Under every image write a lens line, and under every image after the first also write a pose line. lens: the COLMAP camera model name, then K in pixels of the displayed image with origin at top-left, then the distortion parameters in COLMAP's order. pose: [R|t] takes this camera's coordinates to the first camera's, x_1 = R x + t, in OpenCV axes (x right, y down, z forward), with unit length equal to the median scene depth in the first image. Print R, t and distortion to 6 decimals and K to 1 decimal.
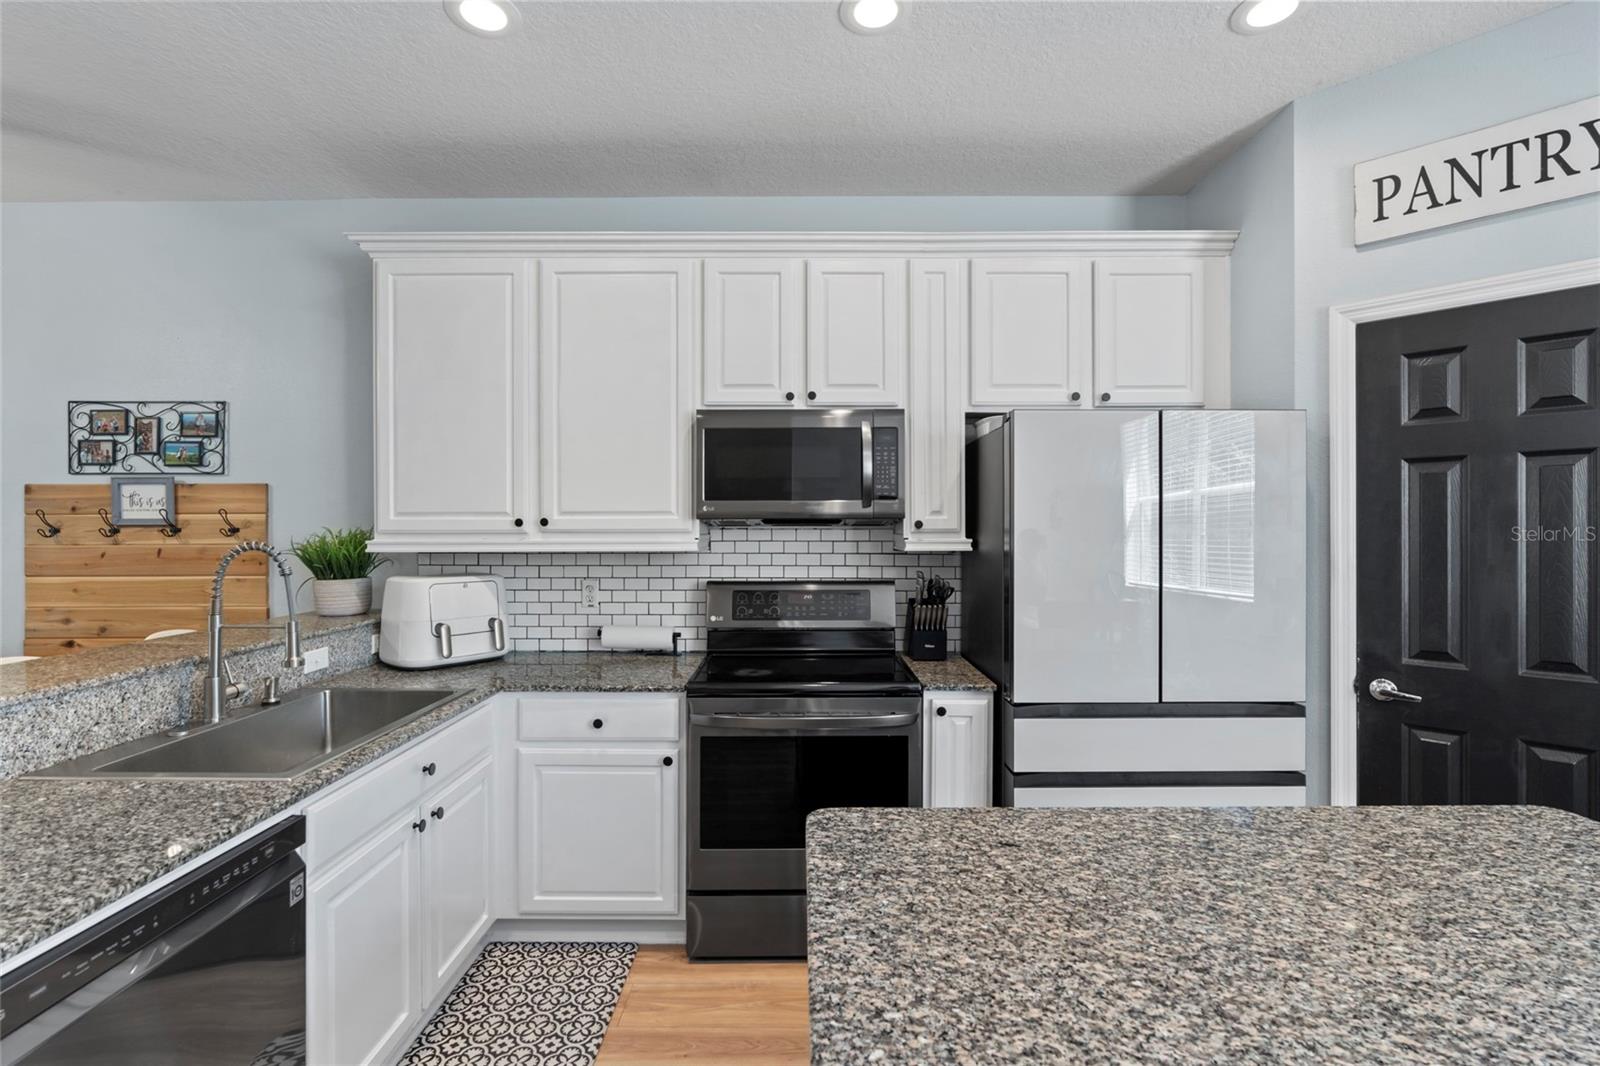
lens RADIAL K [[727.2, 0, 799.9], [0, 727.2, 528.4], [0, 0, 1]] dist [-0.001614, 0.000546]
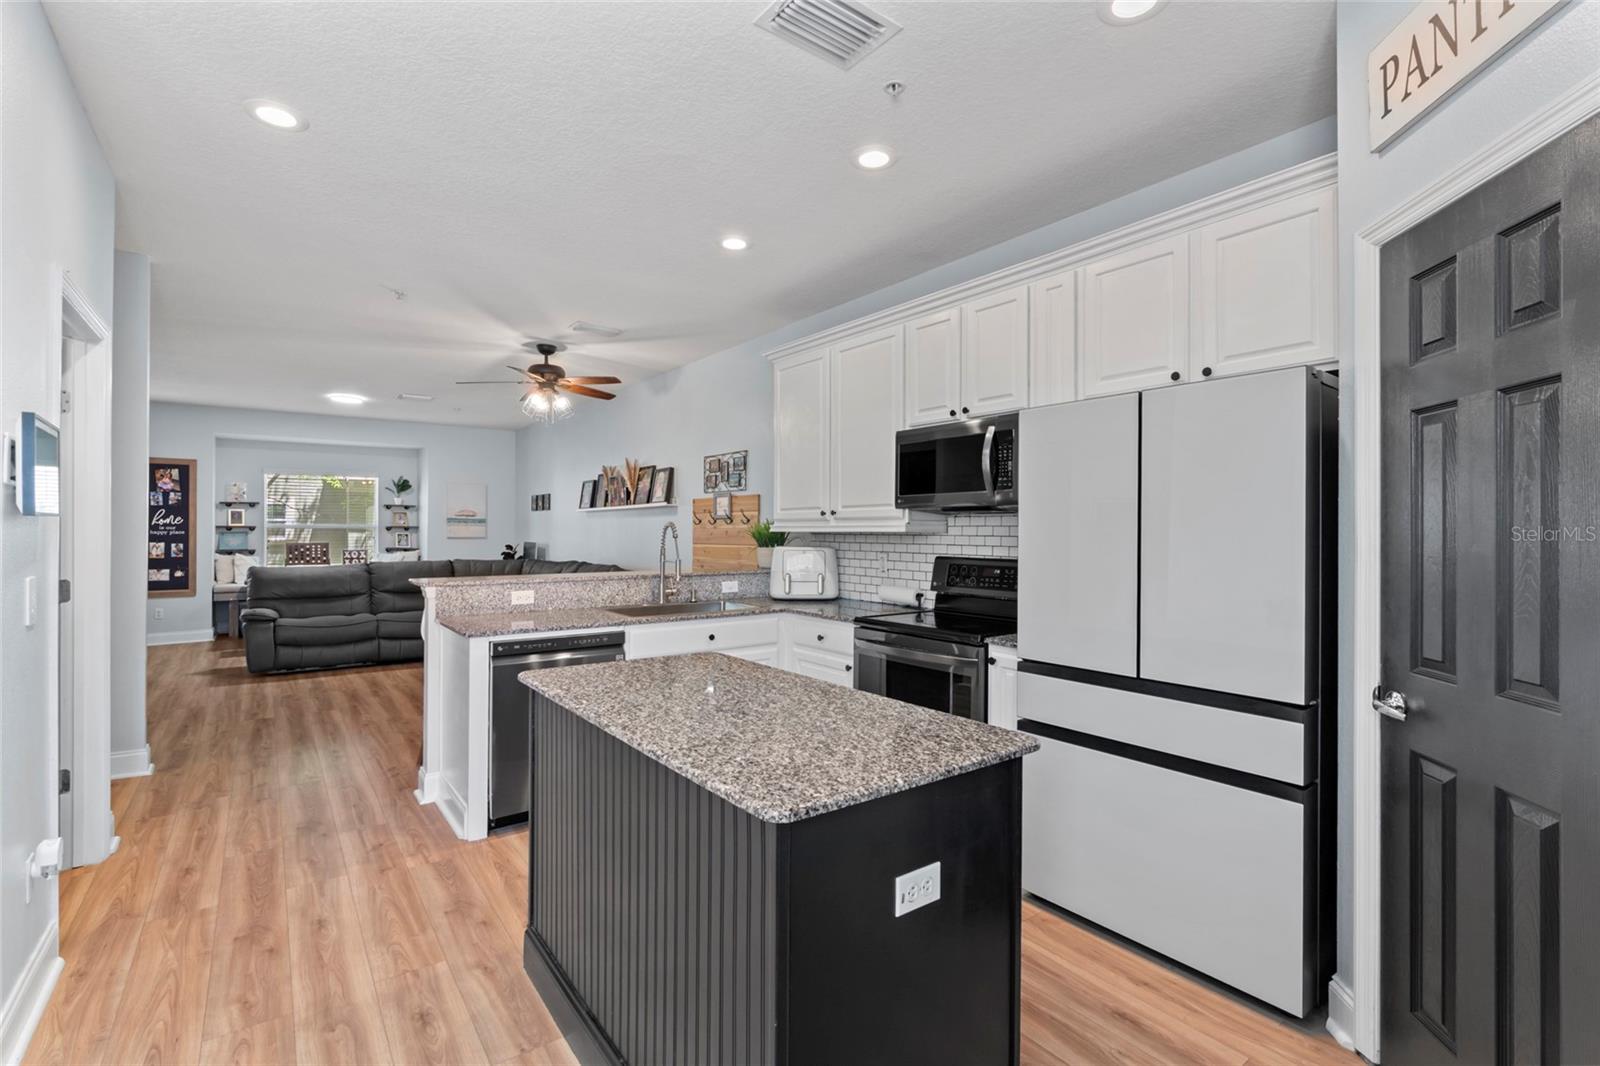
lens RADIAL K [[727.2, 0, 799.9], [0, 727.2, 528.4], [0, 0, 1]] dist [-0.001614, 0.000546]
pose [[0.600974, 0.001397, -0.799268, 0.859414], [-0.004282, 0.999990, -0.001472, 0.027742], [0.799257, 0.004307, 0.600974, 0.005500]]
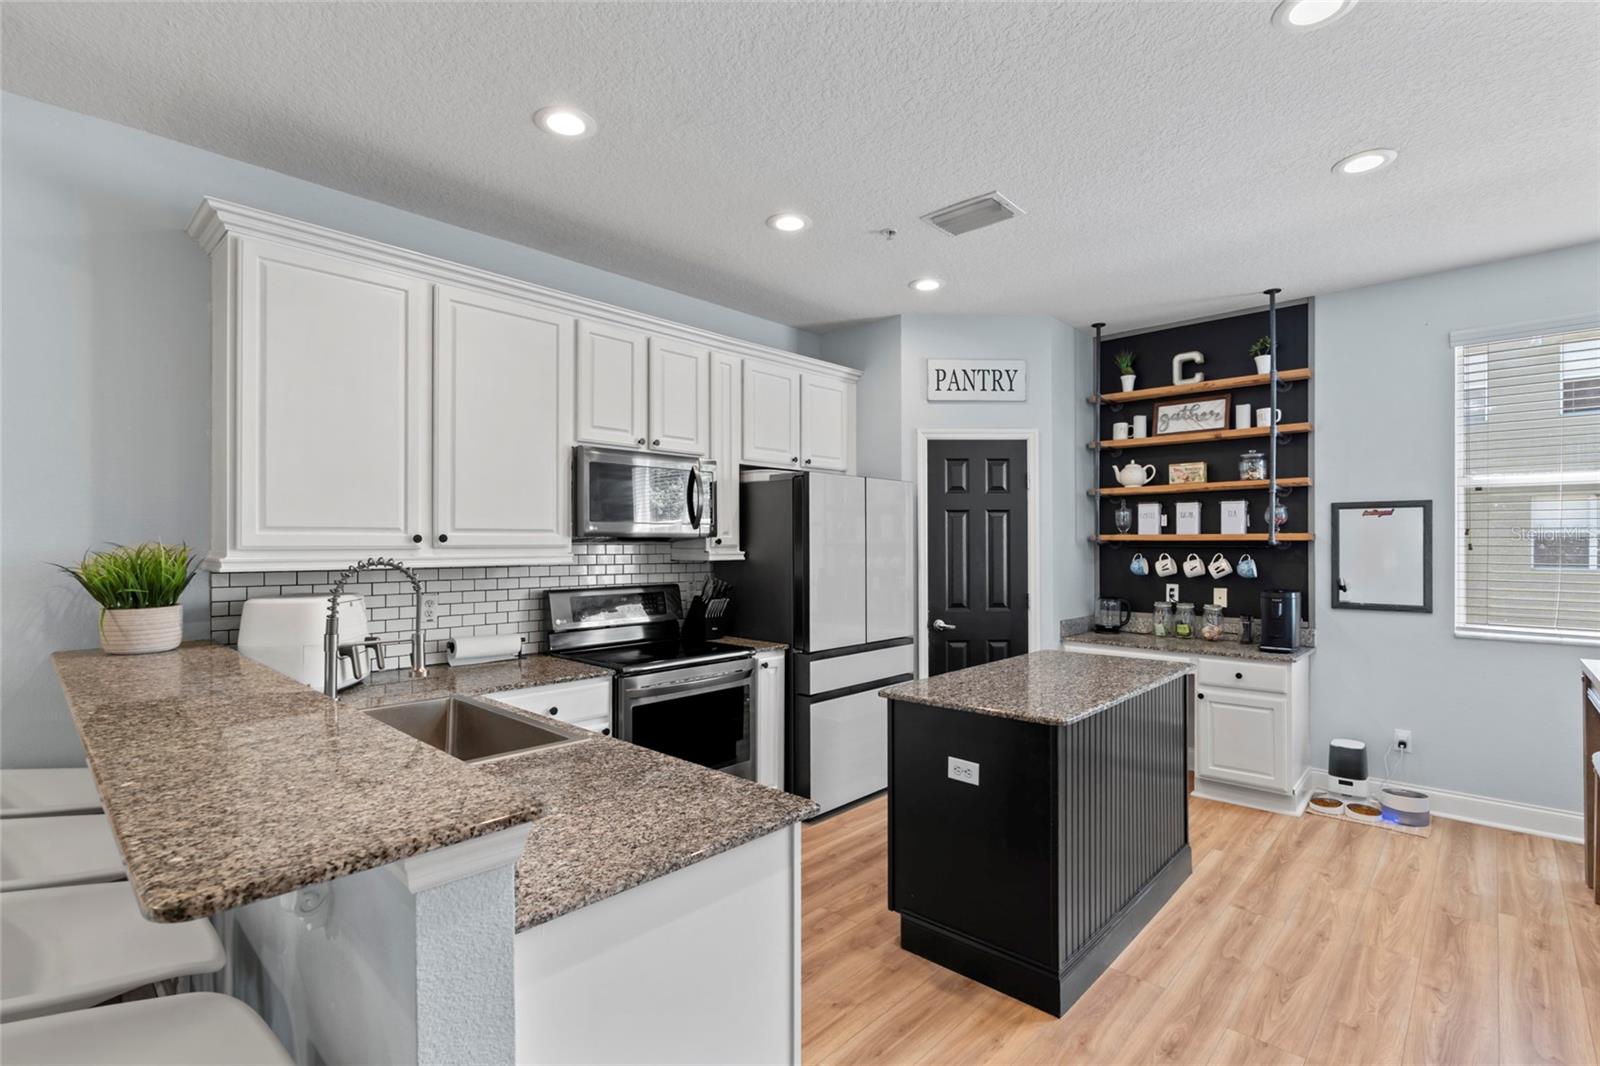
lens RADIAL K [[756.6, 0, 800.9], [0, 756.6, 538.3], [0, 0, 1]] dist [-0.001395, 0.000329]
pose [[0.675744, 0.005528, 0.737115, -0.808551], [-0.002663, 0.999984, -0.005058, -0.004638], [-0.737131, 0.001455, 0.675748, -0.104863]]
